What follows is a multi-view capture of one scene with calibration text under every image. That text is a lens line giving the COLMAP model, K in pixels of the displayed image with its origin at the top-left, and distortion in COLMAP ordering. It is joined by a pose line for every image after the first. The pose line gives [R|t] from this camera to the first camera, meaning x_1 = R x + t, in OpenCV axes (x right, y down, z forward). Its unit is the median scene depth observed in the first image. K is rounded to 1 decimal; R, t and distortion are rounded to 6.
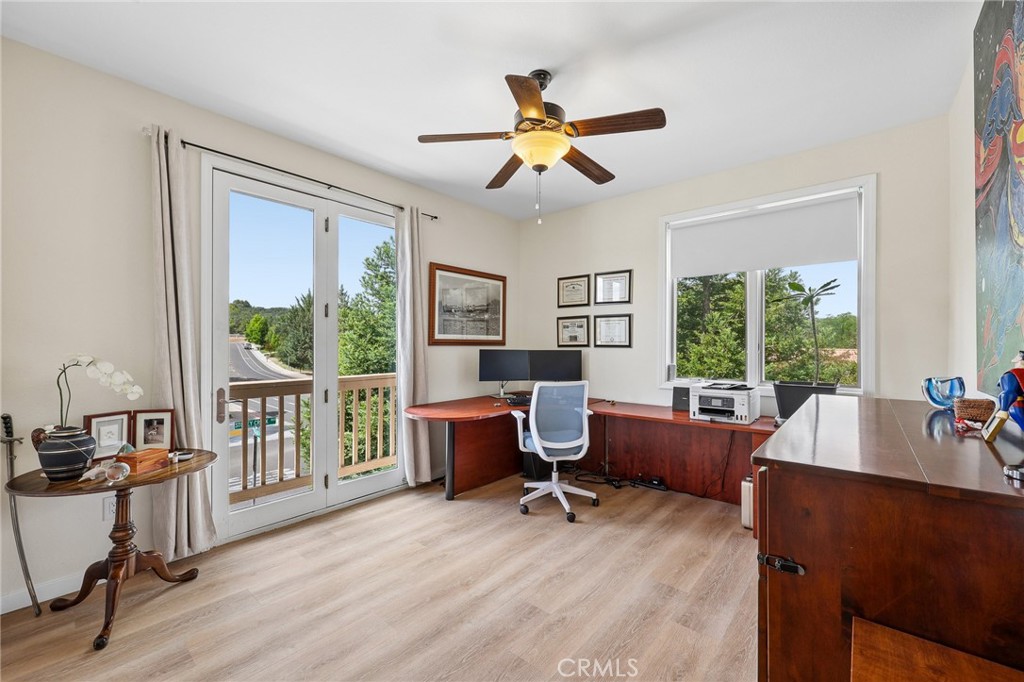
lens RADIAL K [[411.6, 0, 513.2], [0, 411.6, 342.6], [0, 0, 1]] dist [0.000026, 0.000098]
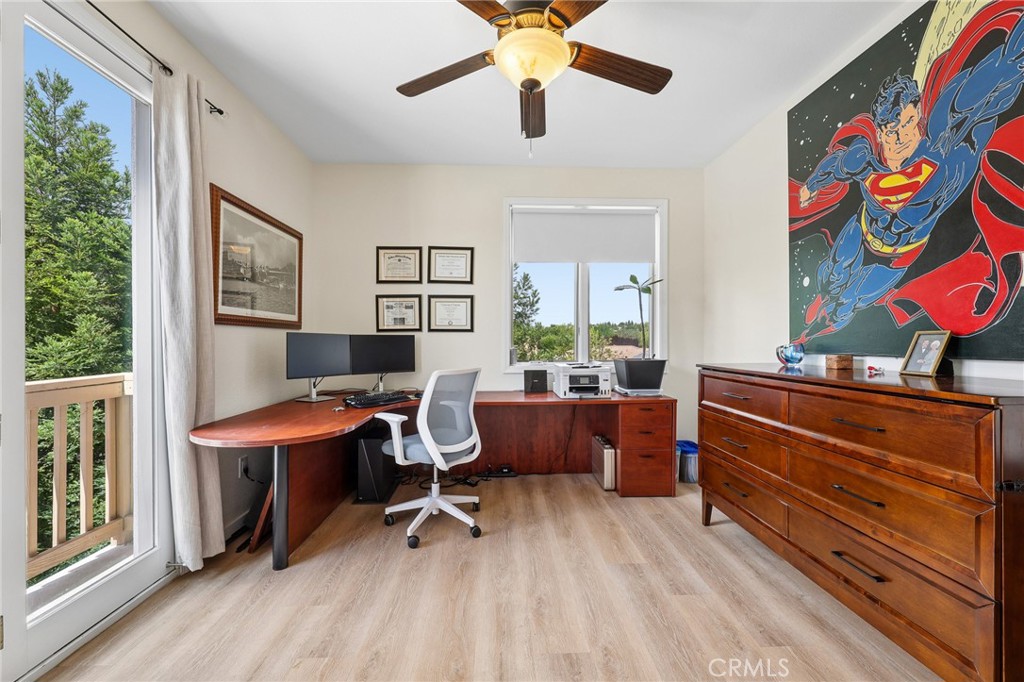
lens RADIAL K [[409.8, 0, 513.9], [0, 409.8, 341.1], [0, 0, 1]] dist [-0.002226, 0.000083]
pose [[0.734626, -0.003897, 0.678461, -0.298365], [0.000330, 0.999985, 0.005386, 0.030699], [-0.678473, -0.003733, 0.734616, 0.284831]]
